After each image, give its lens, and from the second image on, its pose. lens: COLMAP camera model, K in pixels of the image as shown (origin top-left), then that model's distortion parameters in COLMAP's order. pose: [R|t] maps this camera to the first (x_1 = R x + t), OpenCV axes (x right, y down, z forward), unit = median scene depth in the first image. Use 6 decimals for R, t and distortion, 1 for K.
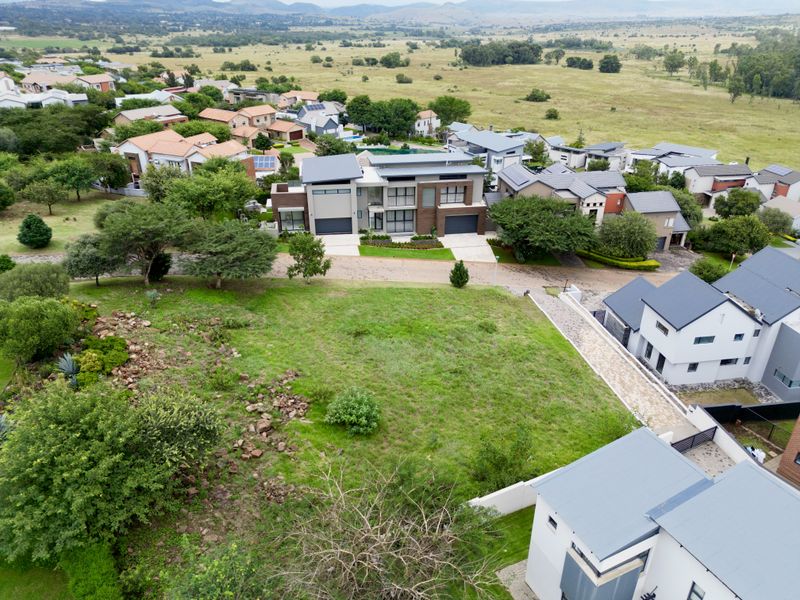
lens RADIAL K [[558.8, 0, 400.0], [0, 558.8, 300.0], [0, 0, 1]] dist [0.061581, -0.054031]
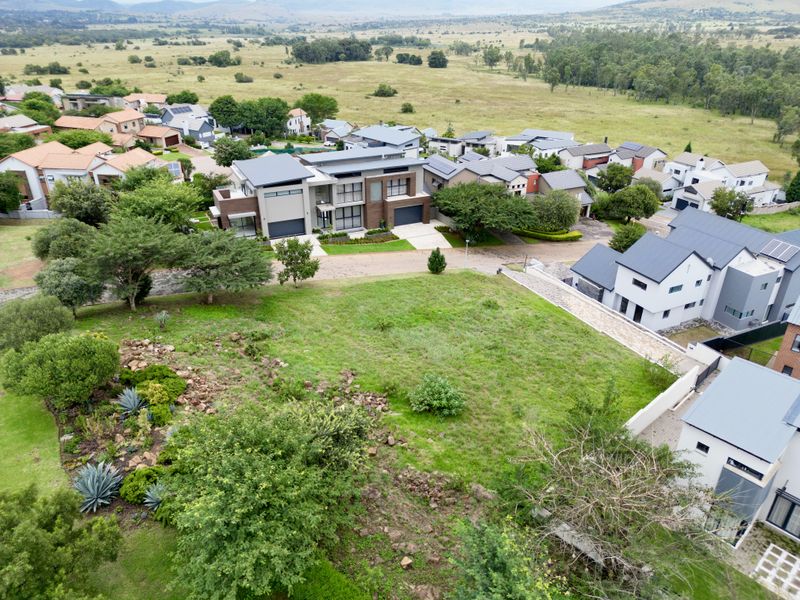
lens RADIAL K [[558.8, 0, 400.0], [0, 558.8, 300.0], [0, 0, 1]] dist [0.061581, -0.054031]
pose [[0.957596, -0.131794, 0.256202, -0.176471], [0.130887, 0.991182, 0.020665, -0.003292], [-0.256667, 0.013745, 0.966402, 0.009030]]
